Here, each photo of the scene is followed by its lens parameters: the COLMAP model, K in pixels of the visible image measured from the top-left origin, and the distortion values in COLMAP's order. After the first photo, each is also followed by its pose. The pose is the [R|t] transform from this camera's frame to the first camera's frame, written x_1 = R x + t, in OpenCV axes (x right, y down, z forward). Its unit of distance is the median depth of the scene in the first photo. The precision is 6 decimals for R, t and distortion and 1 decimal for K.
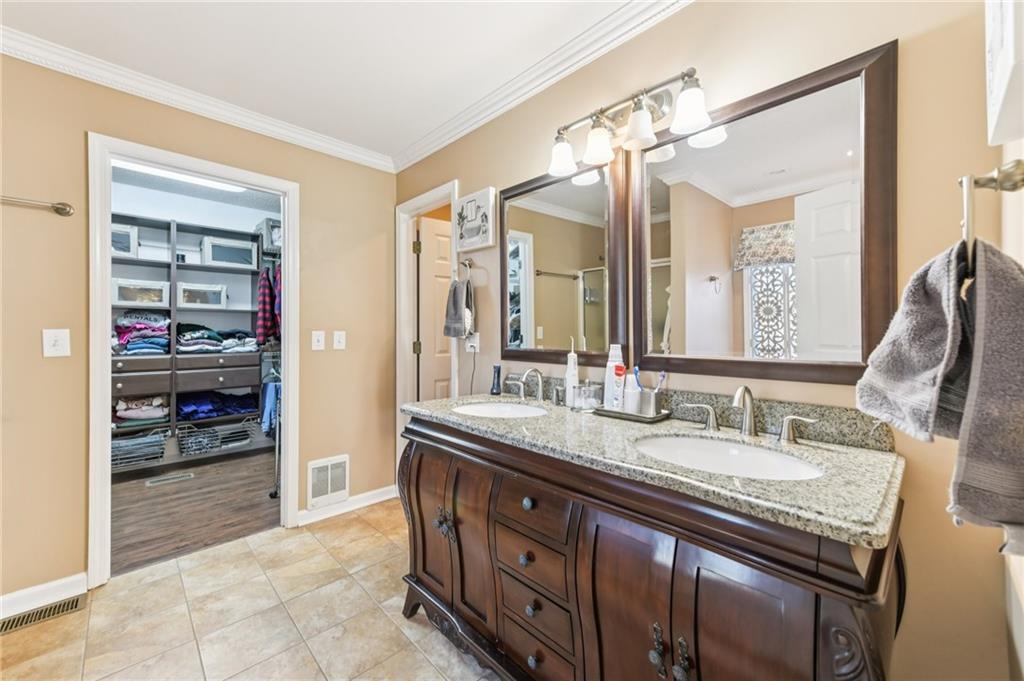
lens RADIAL K [[403.2, 0, 503.6], [0, 403.2, 328.7], [0, 0, 1]] dist [0.012879, 0.000308]
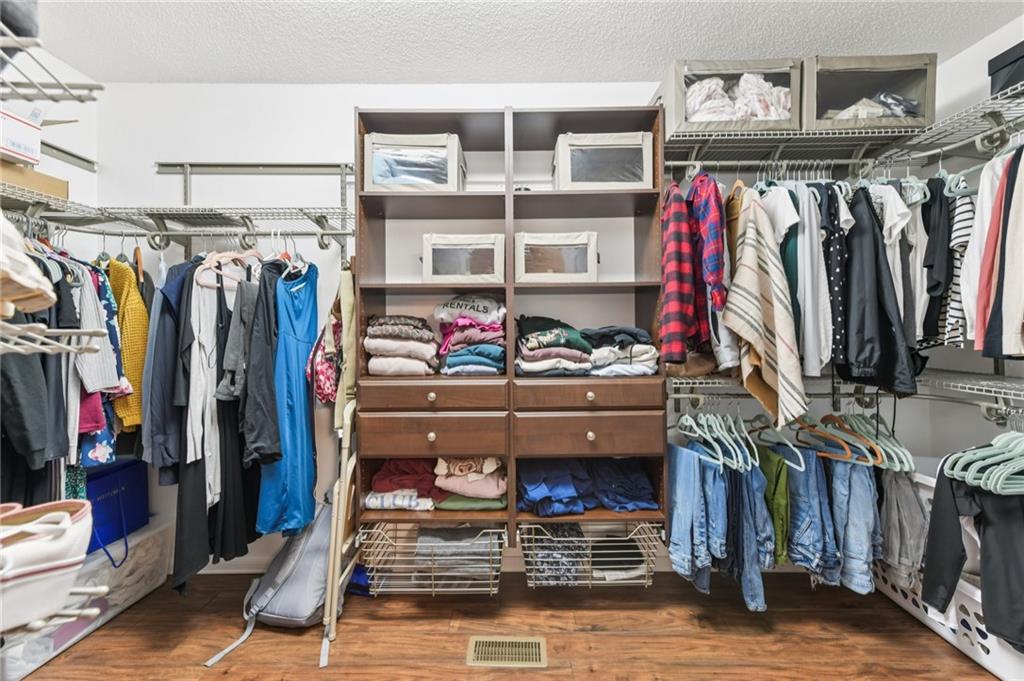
lens RADIAL K [[403.2, 0, 512.1], [0, 403.2, 337.7], [0, 0, 1]] dist [0.012879, 0.000308]
pose [[0.724372, 0.004611, -0.689394, -0.462388], [0.016593, 0.999571, 0.024121, 0.002396], [0.689210, -0.028912, 0.723985, 0.634159]]
